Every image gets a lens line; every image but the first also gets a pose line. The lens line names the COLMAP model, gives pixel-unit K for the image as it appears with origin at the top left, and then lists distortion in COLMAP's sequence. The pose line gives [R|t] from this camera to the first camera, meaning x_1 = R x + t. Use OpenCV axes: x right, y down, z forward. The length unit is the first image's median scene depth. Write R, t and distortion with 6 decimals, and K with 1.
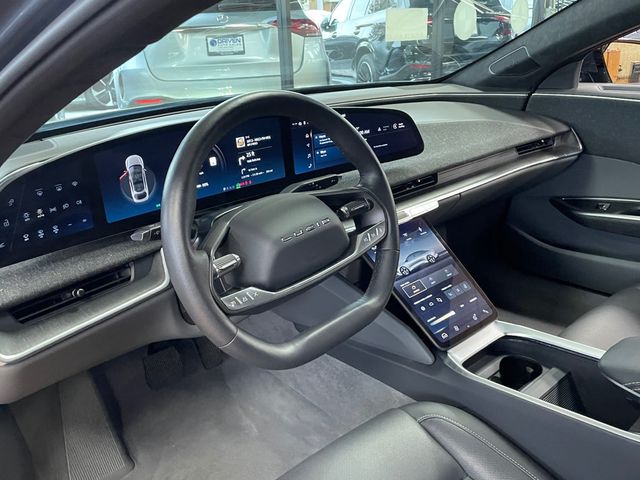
lens RADIAL K [[591.9, 0, 320.0], [0, 591.9, 240.0], [0, 0, 1]] dist [0.053465, -0.010413]
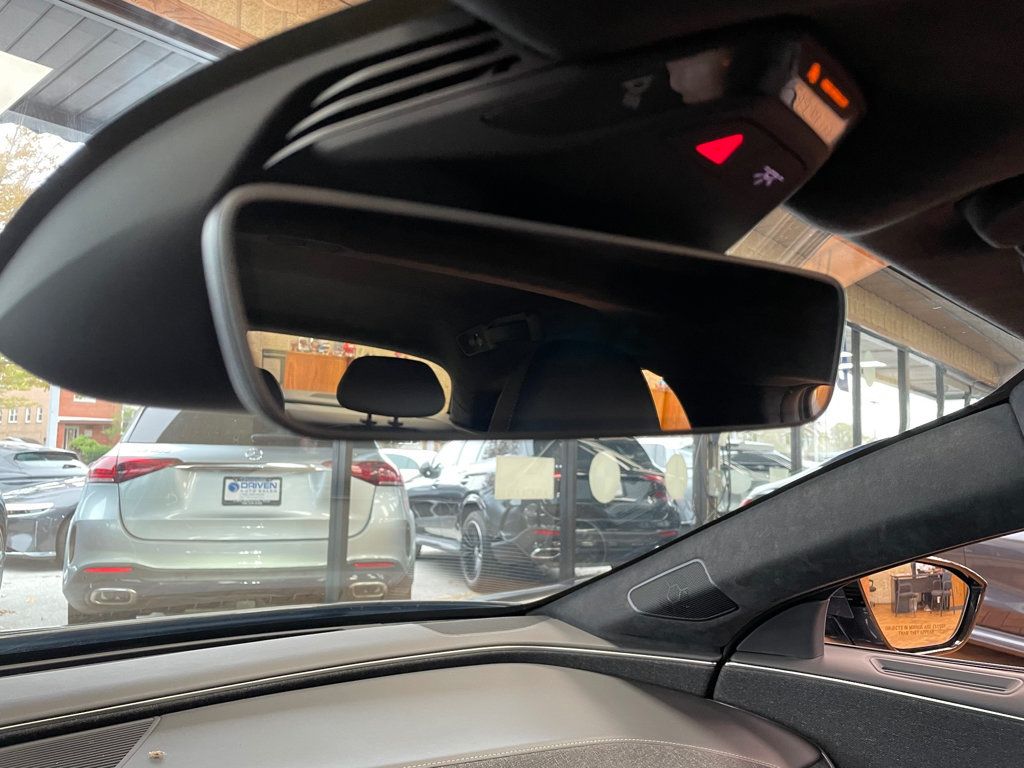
lens RADIAL K [[777.1, 0, 523.2], [0, 777.1, 403.5], [0, 0, 1]] dist [0.002970, -0.002693]
pose [[0.992018, 0.069584, 0.105162, 0.037640], [-0.019185, 0.907538, -0.419531, -0.049223], [-0.124631, 0.414164, 0.901629, 0.119006]]
